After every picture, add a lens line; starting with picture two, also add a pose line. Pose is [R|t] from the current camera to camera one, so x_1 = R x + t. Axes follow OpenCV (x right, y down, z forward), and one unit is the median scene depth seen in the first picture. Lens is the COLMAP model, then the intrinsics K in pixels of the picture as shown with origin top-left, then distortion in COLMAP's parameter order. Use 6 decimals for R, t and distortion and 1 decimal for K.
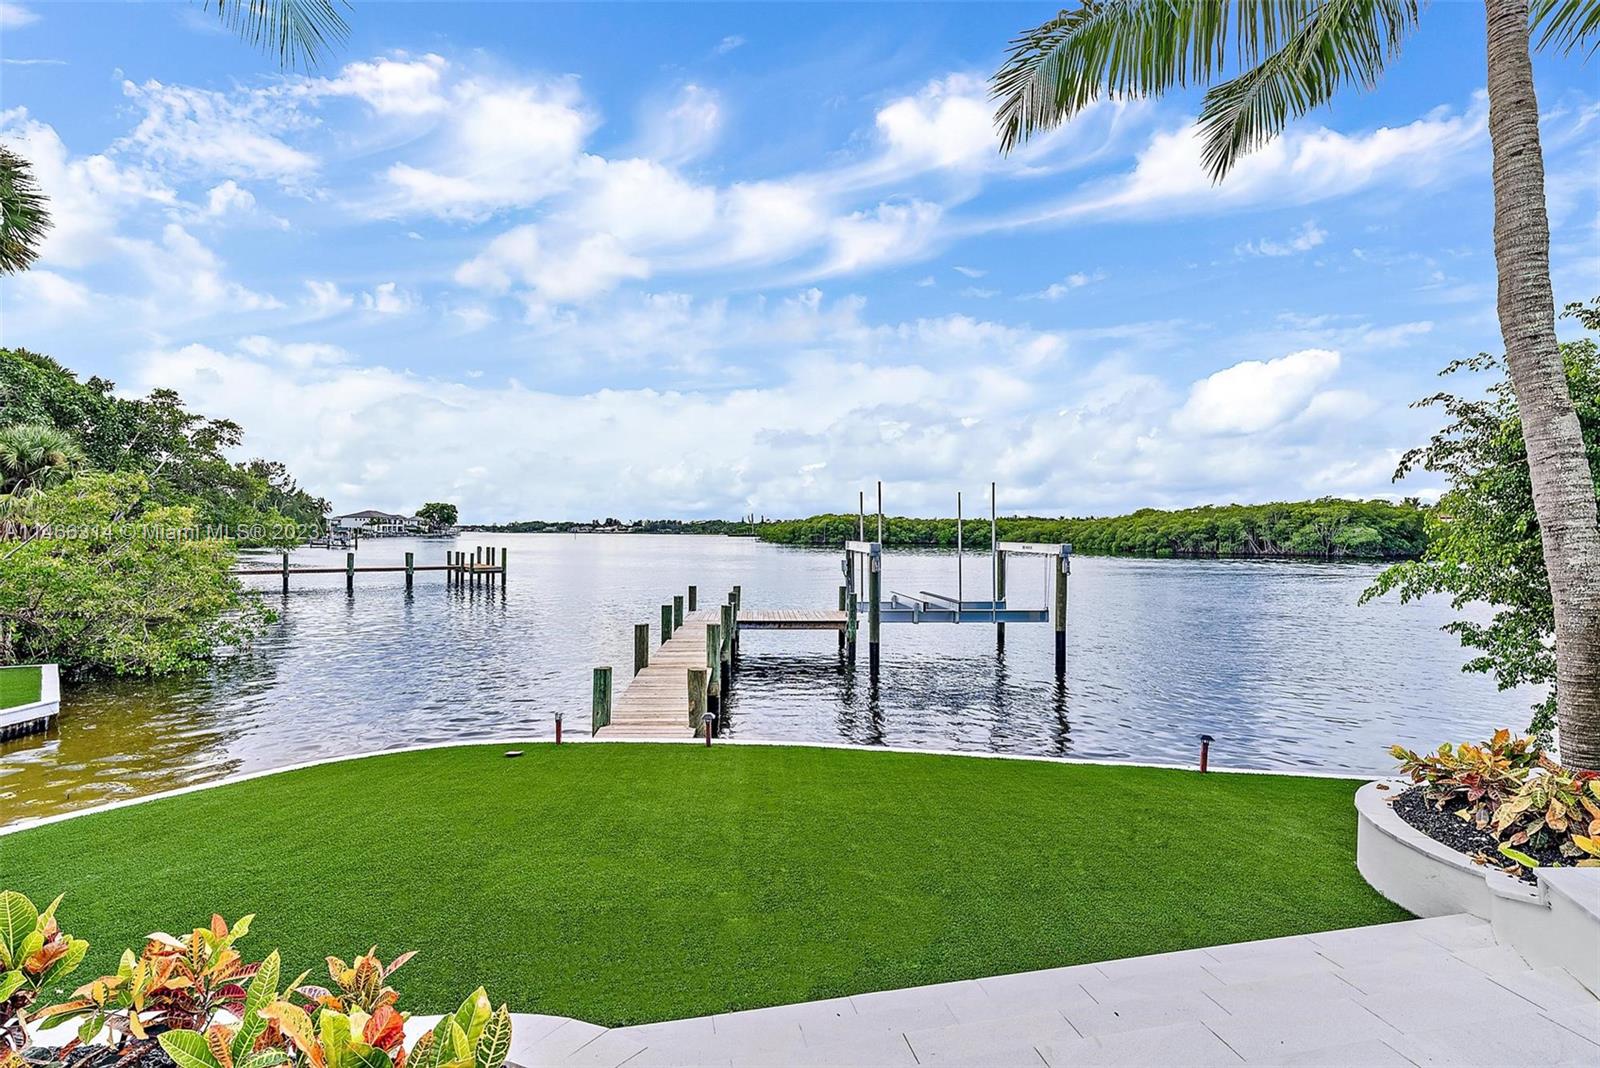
lens RADIAL K [[715.6, 0, 785.2], [0, 715.6, 534.2], [0, 0, 1]] dist [0.016351, 0.000322]
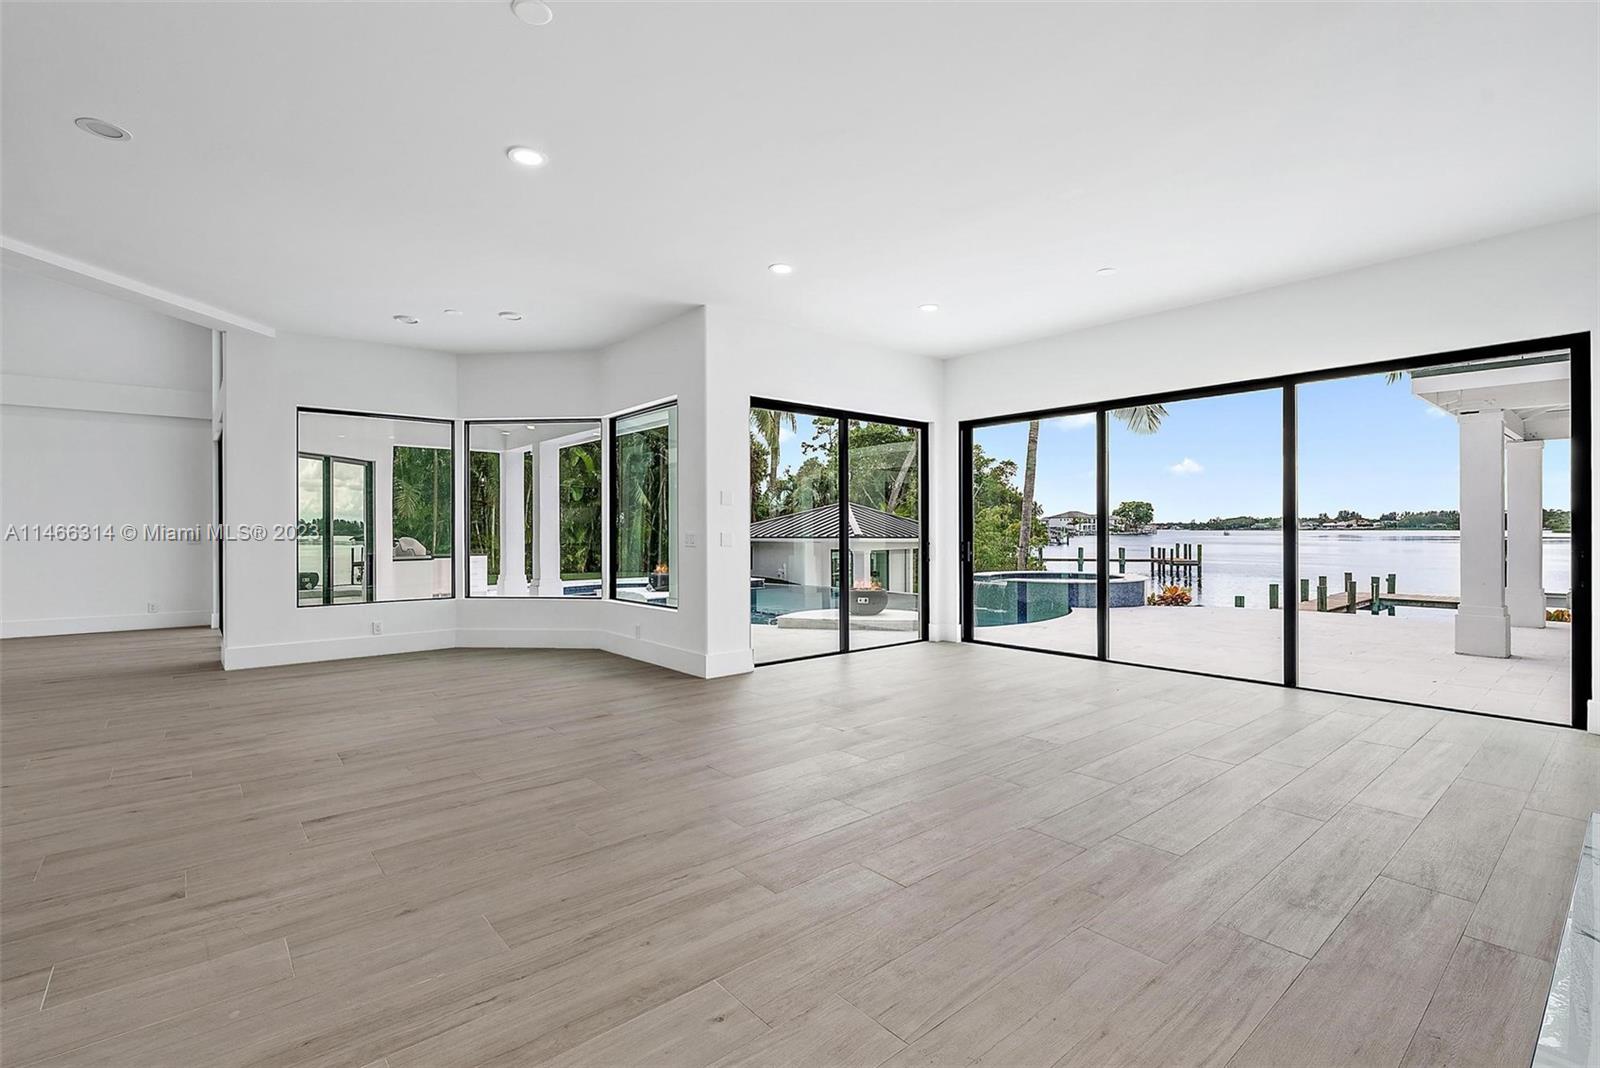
lens RADIAL K [[715.6, 0, 792.1], [0, 715.6, 538.2], [0, 0, 1]] dist [0.016351, 0.000322]
pose [[0.626579, -0.000114, -0.779358, 0.103388], [0.006473, 0.999966, 0.005059, -0.001641], [0.779331, -0.008215, 0.626558, -0.248579]]
